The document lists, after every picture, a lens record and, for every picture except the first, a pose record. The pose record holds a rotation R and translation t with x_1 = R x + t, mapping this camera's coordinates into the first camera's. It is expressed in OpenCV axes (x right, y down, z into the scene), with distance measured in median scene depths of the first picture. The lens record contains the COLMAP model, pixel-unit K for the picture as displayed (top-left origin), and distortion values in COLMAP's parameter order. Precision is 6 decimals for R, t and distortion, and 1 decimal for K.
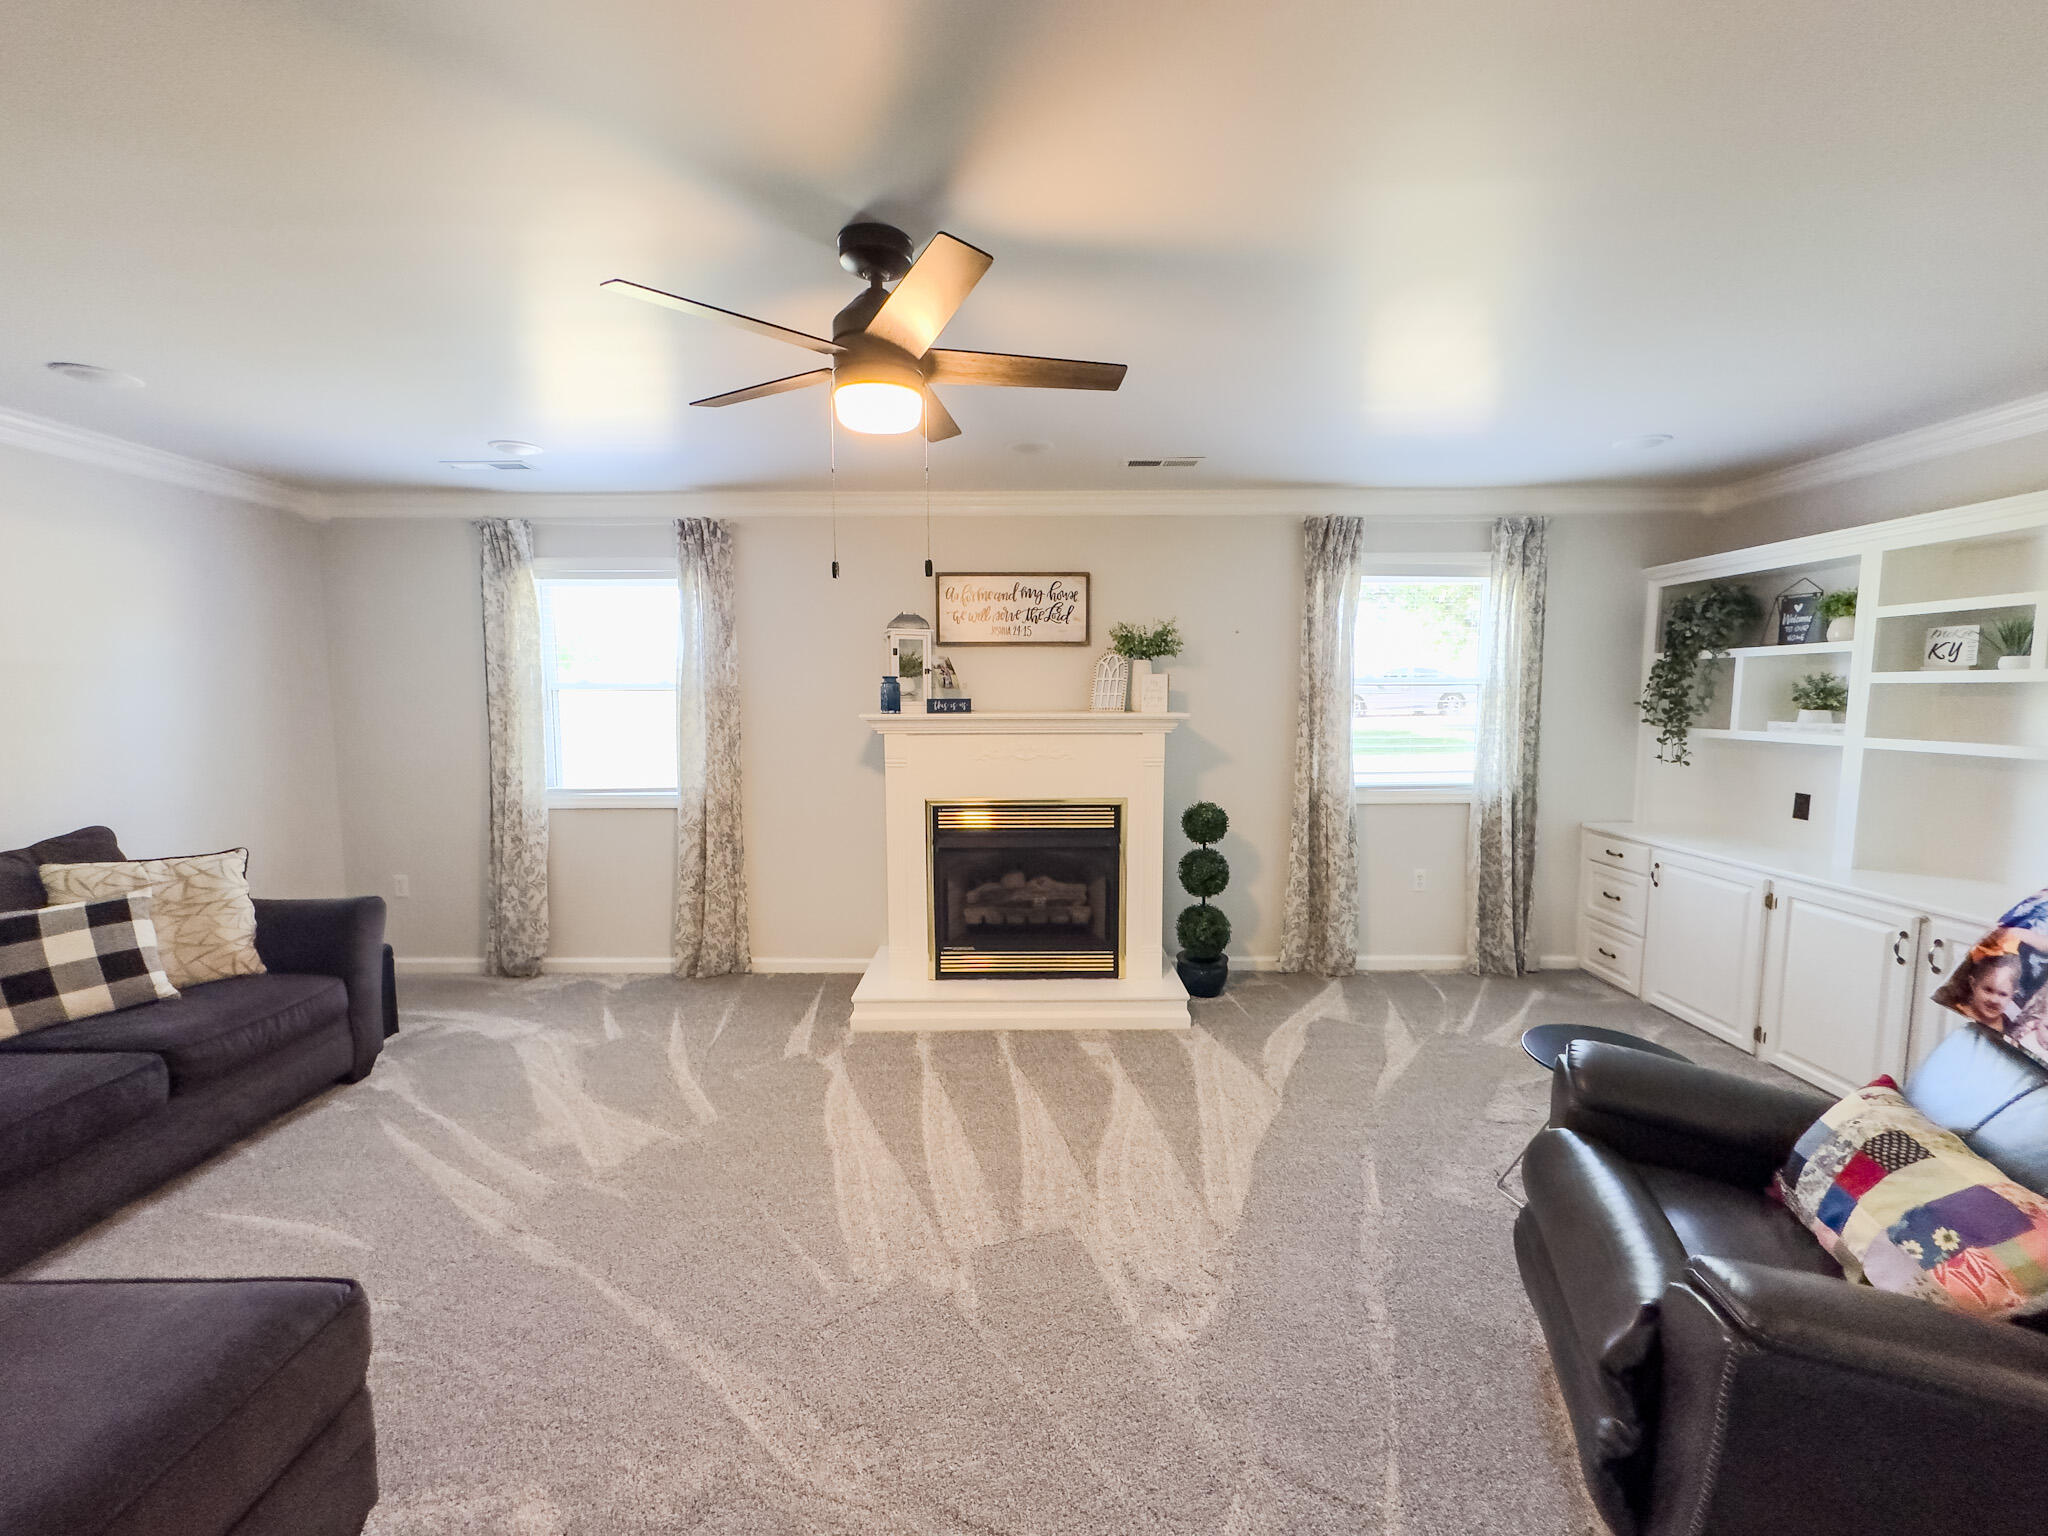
lens RADIAL K [[817.3, 0, 1024.0], [0, 817.3, 768.0], [0, 0, 1]] dist [0.000419, 0.000317]
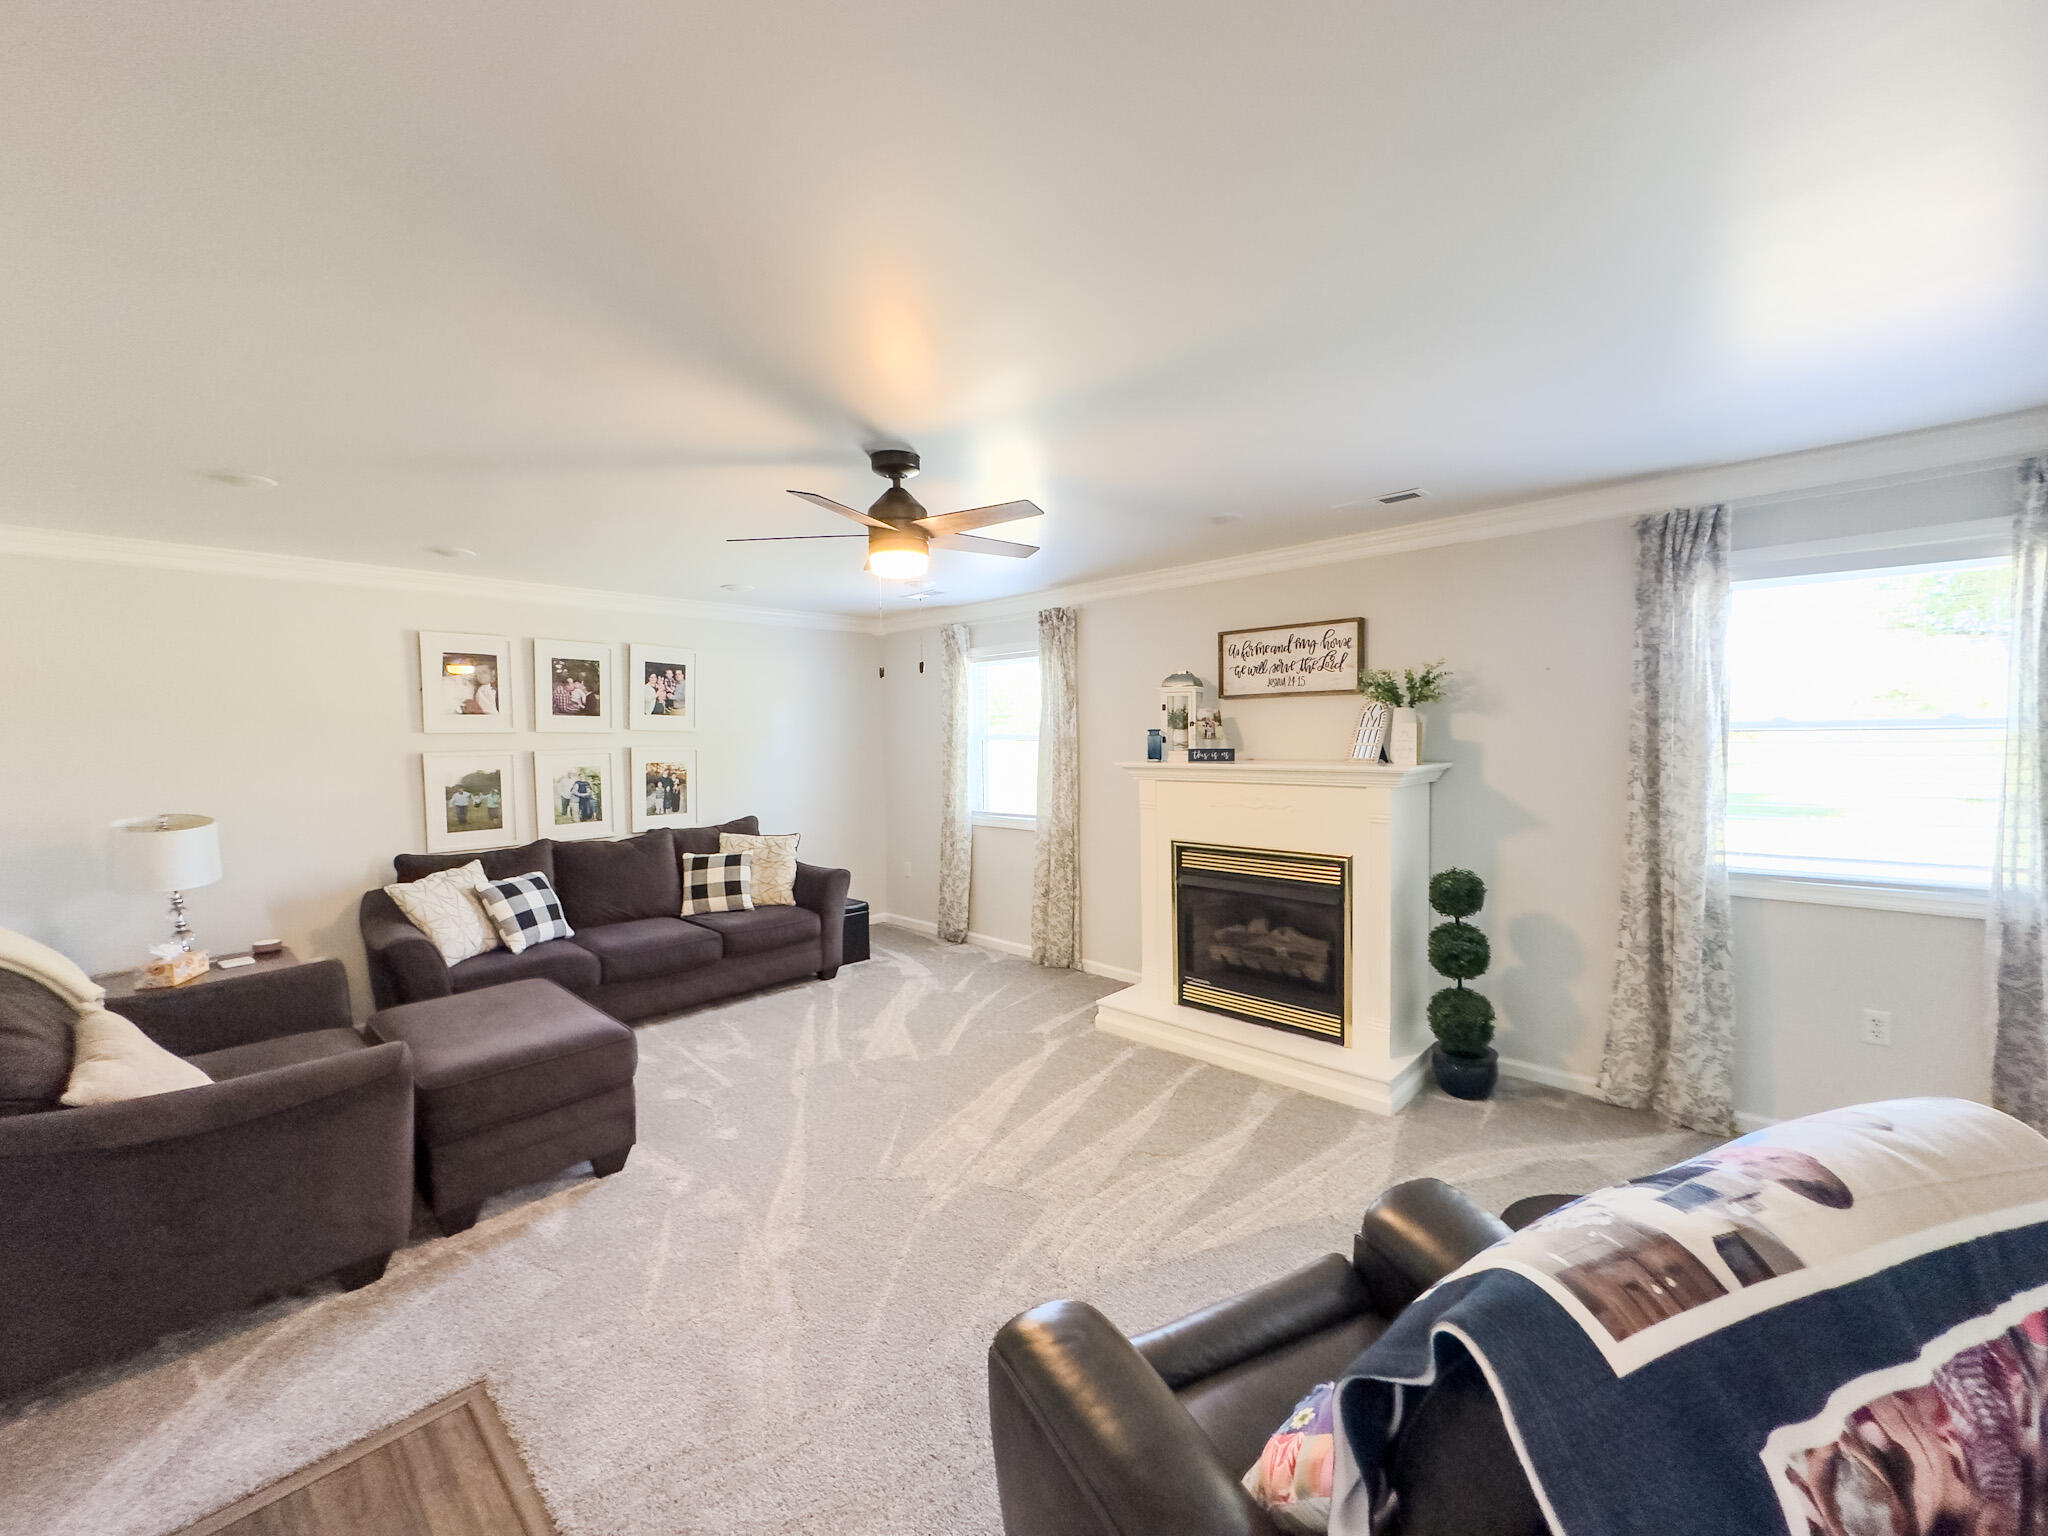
lens RADIAL K [[817.3, 0, 1024.0], [0, 817.3, 768.0], [0, 0, 1]] dist [0.000419, 0.000317]
pose [[0.721140, 0.021167, -0.692466, 0.481467], [-0.051118, 0.998434, -0.022715, -0.021883], [0.690901, 0.051779, 0.721093, 0.047833]]
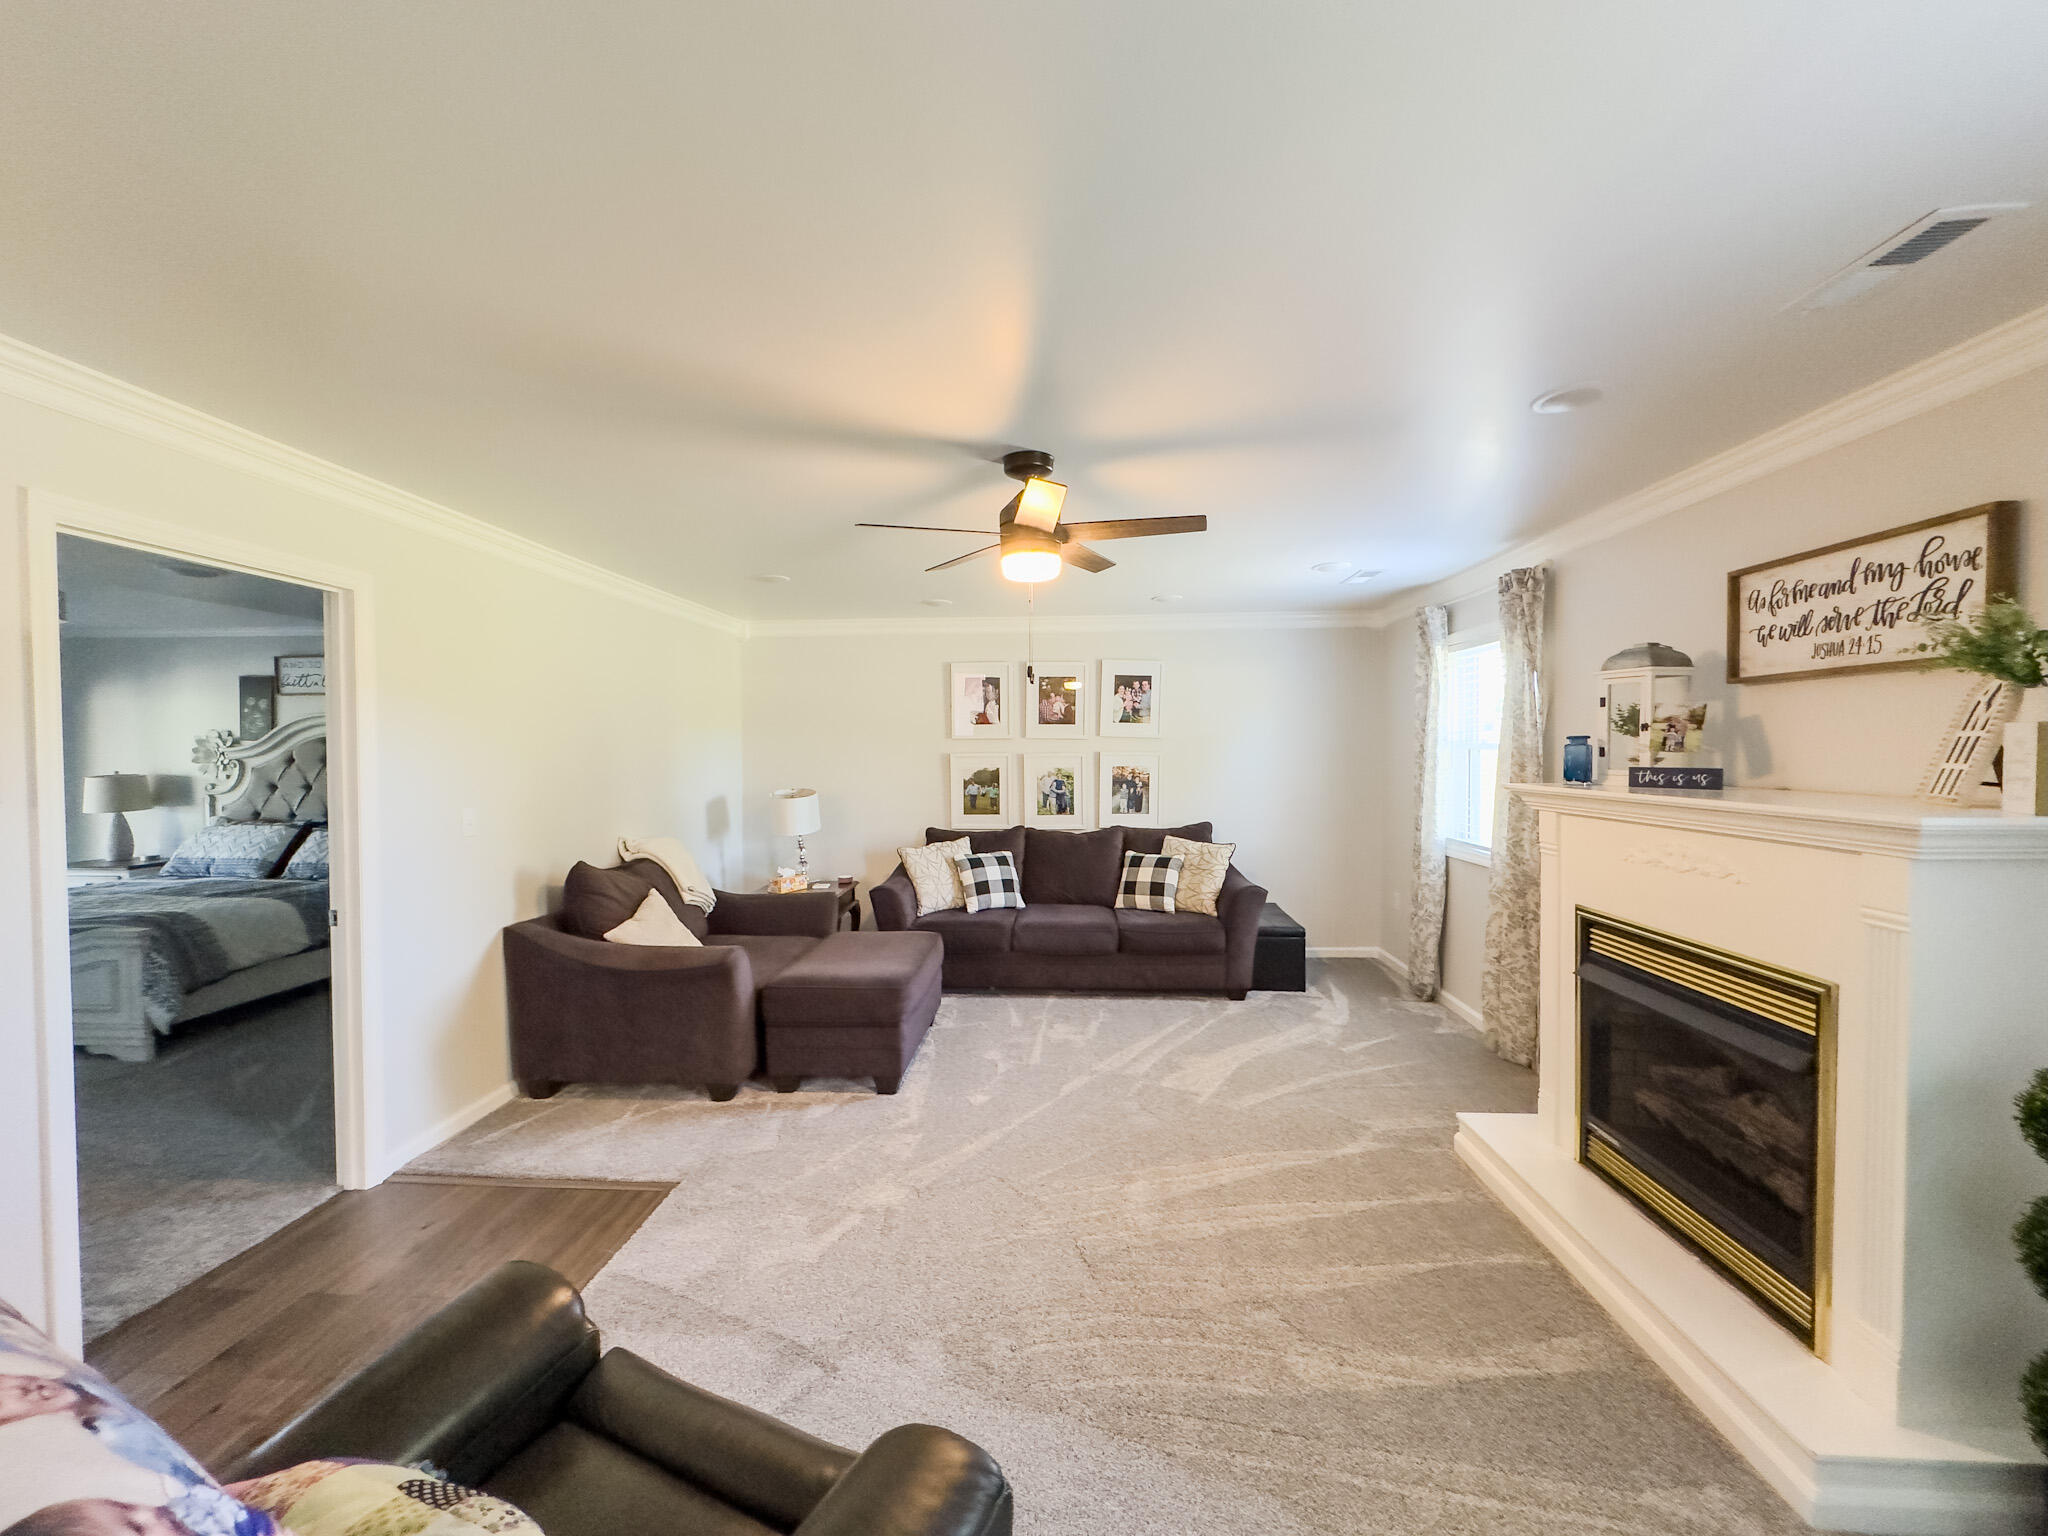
lens RADIAL K [[817.3, 0, 1024.0], [0, 817.3, 768.0], [0, 0, 1]] dist [0.000419, 0.000317]
pose [[-0.064230, 0.027570, -0.997554, 0.601876], [-0.086364, 0.995714, 0.033080, -0.060955], [0.994191, 0.088278, -0.061573, 0.519194]]
